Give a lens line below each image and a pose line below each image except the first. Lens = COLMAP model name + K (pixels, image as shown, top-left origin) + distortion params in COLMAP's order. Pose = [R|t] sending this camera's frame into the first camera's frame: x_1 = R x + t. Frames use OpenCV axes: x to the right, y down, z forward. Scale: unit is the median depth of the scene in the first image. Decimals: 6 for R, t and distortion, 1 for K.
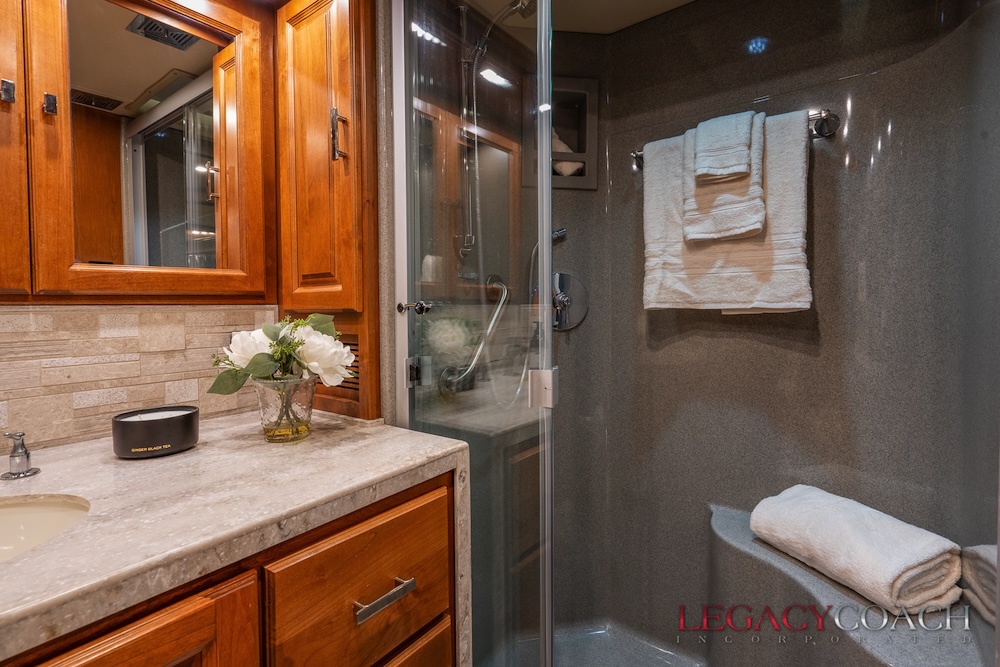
lens RADIAL K [[461.7, 0, 497.2], [0, 461.7, 316.2], [0, 0, 1]] dist [-0.000950, -0.000459]
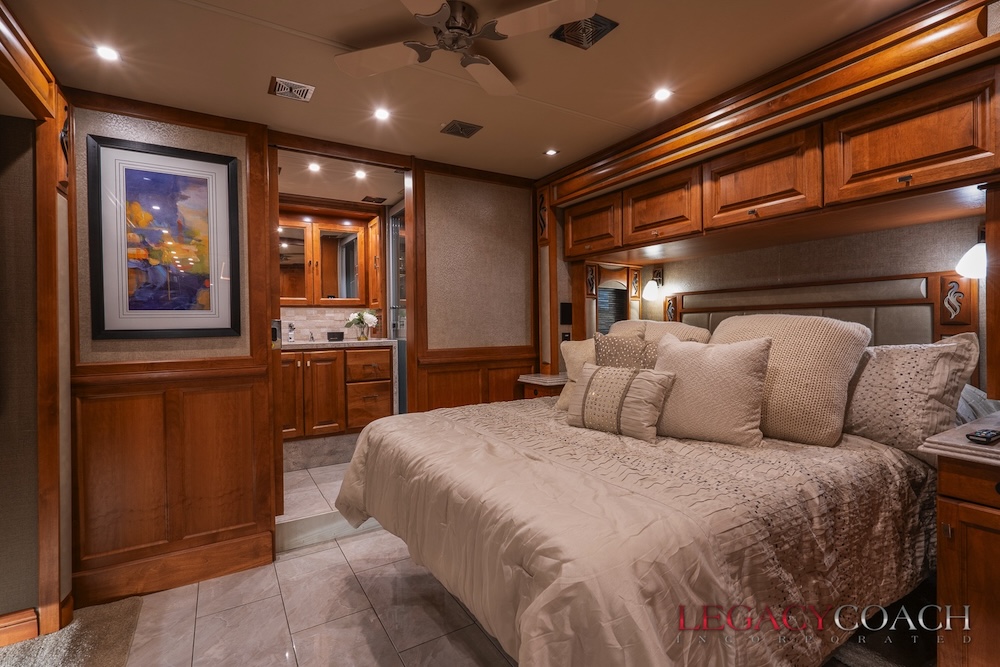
lens RADIAL K [[451.4, 0, 480.5], [0, 451.4, 333.0], [0, 0, 1]] dist [-0.000312, 0.000056]
pose [[0.915278, -0.001495, -0.402819, 1.840469], [-0.002173, 0.999960, -0.008649, 0.208025], [0.402816, 0.008791, 0.915239, -1.934724]]
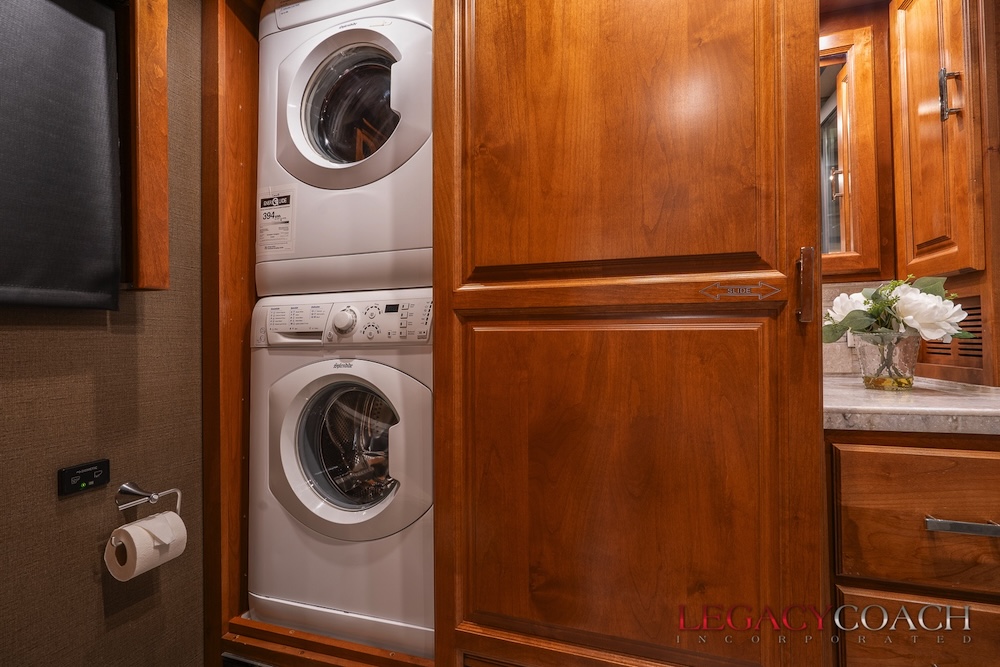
lens RADIAL K [[461.7, 0, 497.2], [0, 461.7, 316.2], [0, 0, 1]] dist [-0.000950, -0.000459]
pose [[0.313319, -0.035328, -0.948990, 0.266032], [-0.014745, 0.999006, -0.042058, 0.133684], [0.949533, 0.027170, 0.312487, -0.200065]]
